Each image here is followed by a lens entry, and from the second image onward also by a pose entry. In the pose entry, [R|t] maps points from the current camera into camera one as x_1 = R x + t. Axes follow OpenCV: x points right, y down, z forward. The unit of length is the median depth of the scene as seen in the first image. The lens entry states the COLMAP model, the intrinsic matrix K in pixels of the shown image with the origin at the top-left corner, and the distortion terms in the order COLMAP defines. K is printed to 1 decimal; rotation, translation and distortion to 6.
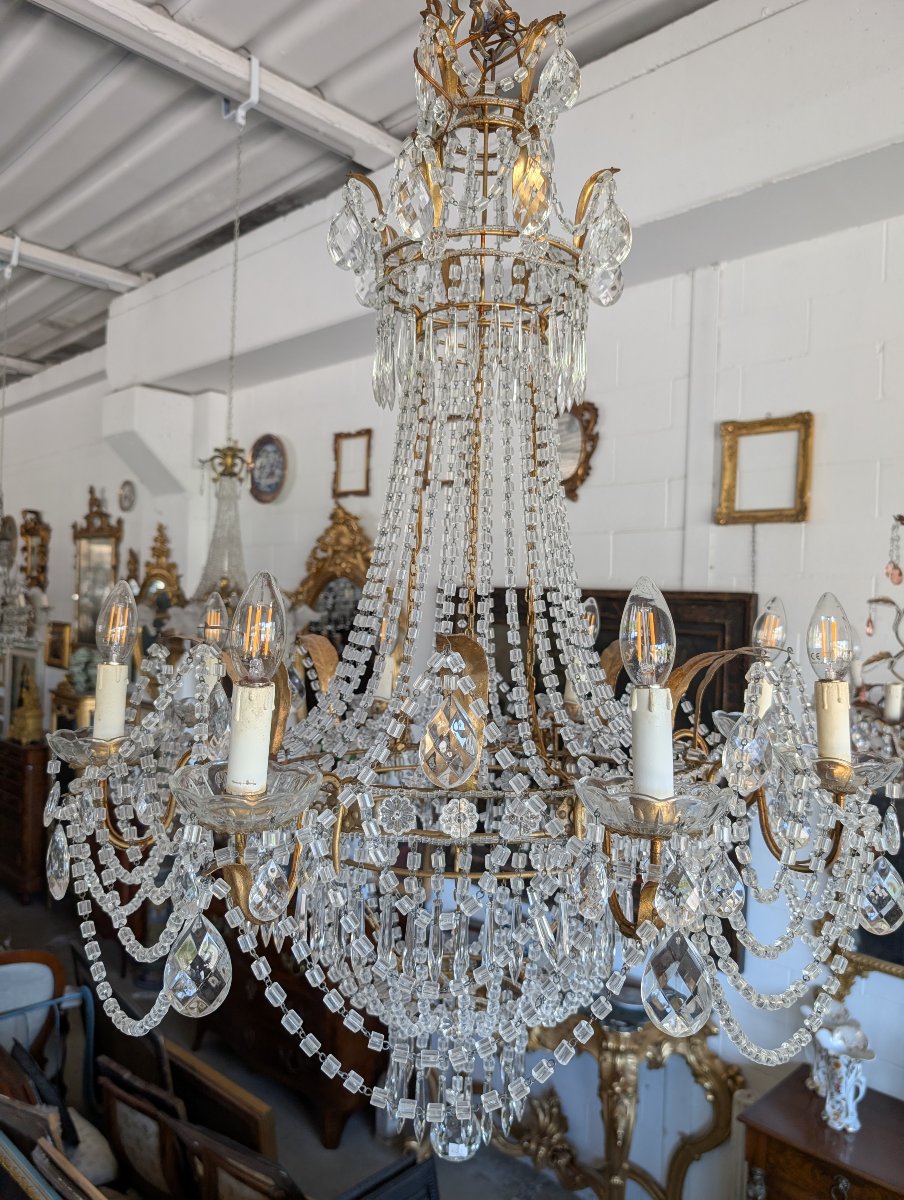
lens RADIAL K [[866.6, 0, 416.0], [0, 866.6, 598.6], [0, 0, 1]] dist [0.003344, -0.000526]
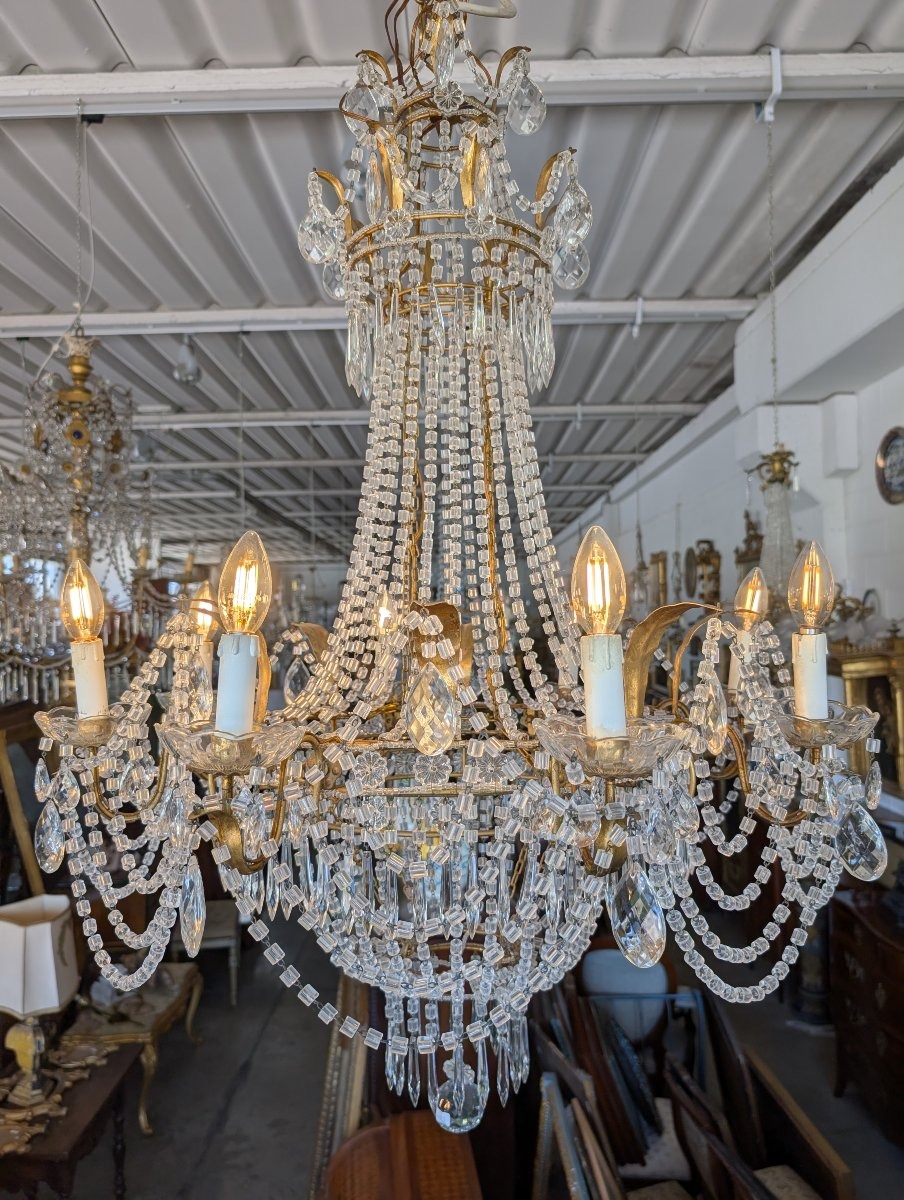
lens RADIAL K [[860.6, 0, 455.4], [0, 860.6, 598.3], [0, 0, 1]] dist [-0.000494, -0.002354]
pose [[0.714610, -0.062709, -0.696707, 0.126527], [0.041307, 0.998019, -0.047462, 0.012316], [0.698303, 0.005138, 0.715784, 0.046109]]
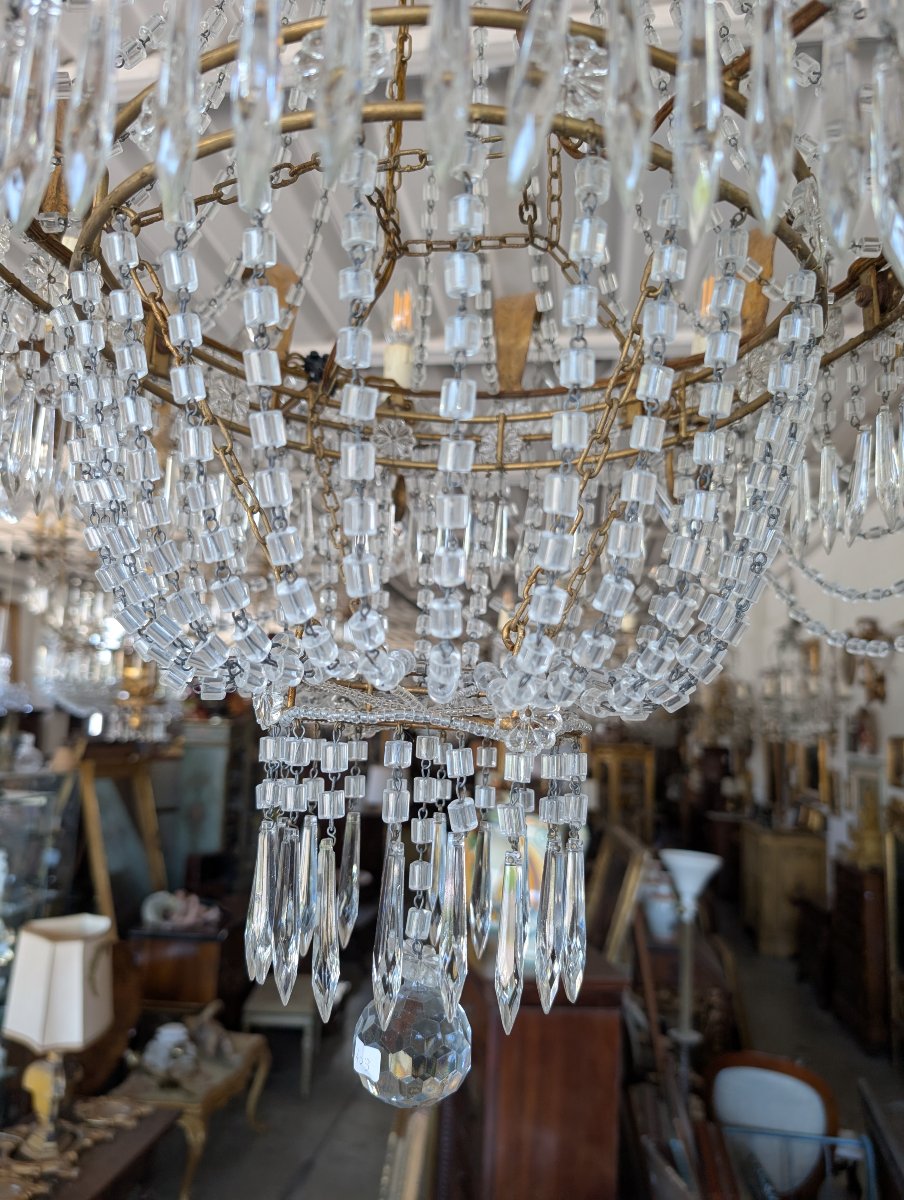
lens RADIAL K [[881.4, 0, 442.8], [0, 881.4, 603.6], [0, 0, 1]] dist [-0.005947, -0.002050]
pose [[0.598813, -0.116442, -0.792379, 0.070160], [-0.019760, 0.986925, -0.159964, 0.077020], [0.800645, 0.111446, 0.588682, 0.117793]]
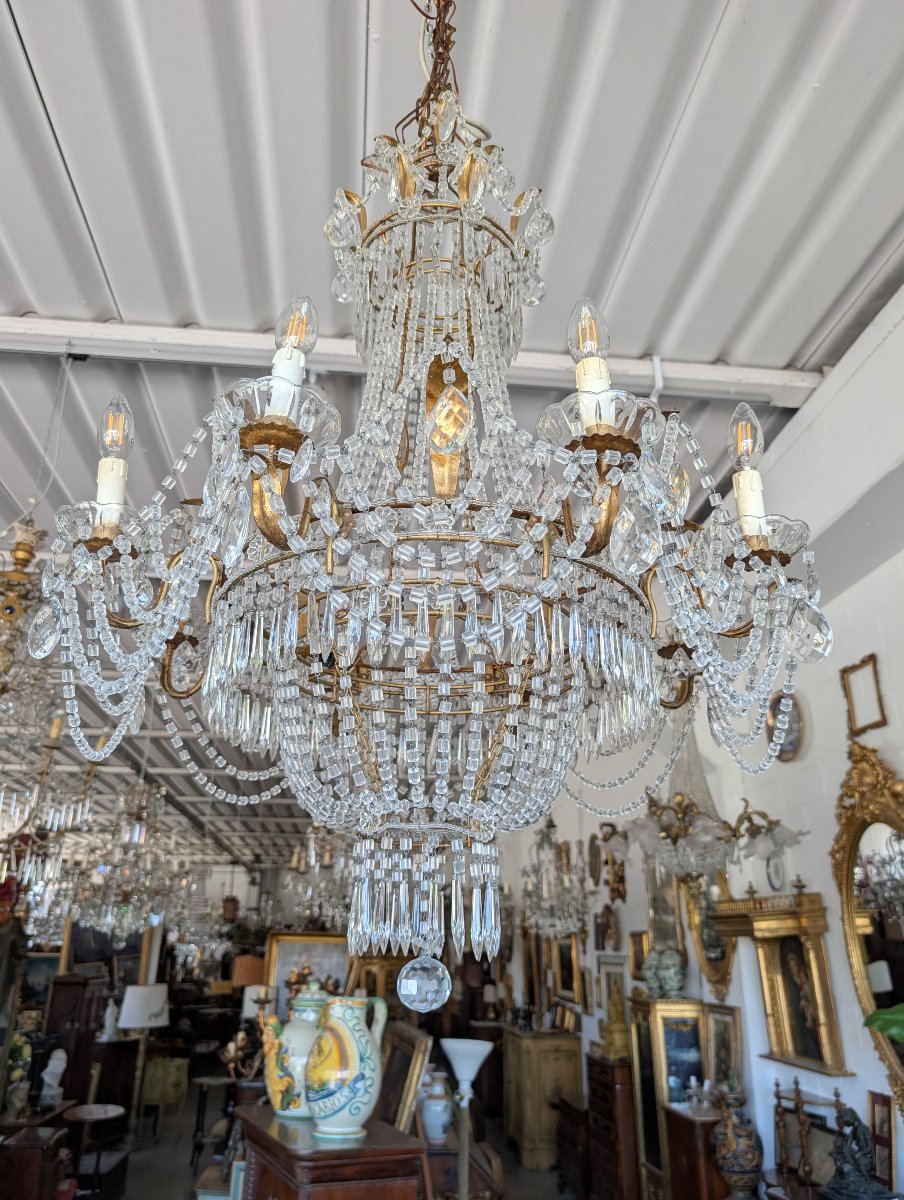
lens RADIAL K [[858.6, 0, 441.7], [0, 858.6, 602.6], [0, 0, 1]] dist [-0.000486, -0.000789]
pose [[0.785584, -0.250607, -0.565733, 0.112587], [0.015058, 0.921781, -0.387419, 0.096599], [0.618572, 0.295831, 0.727910, 0.035794]]
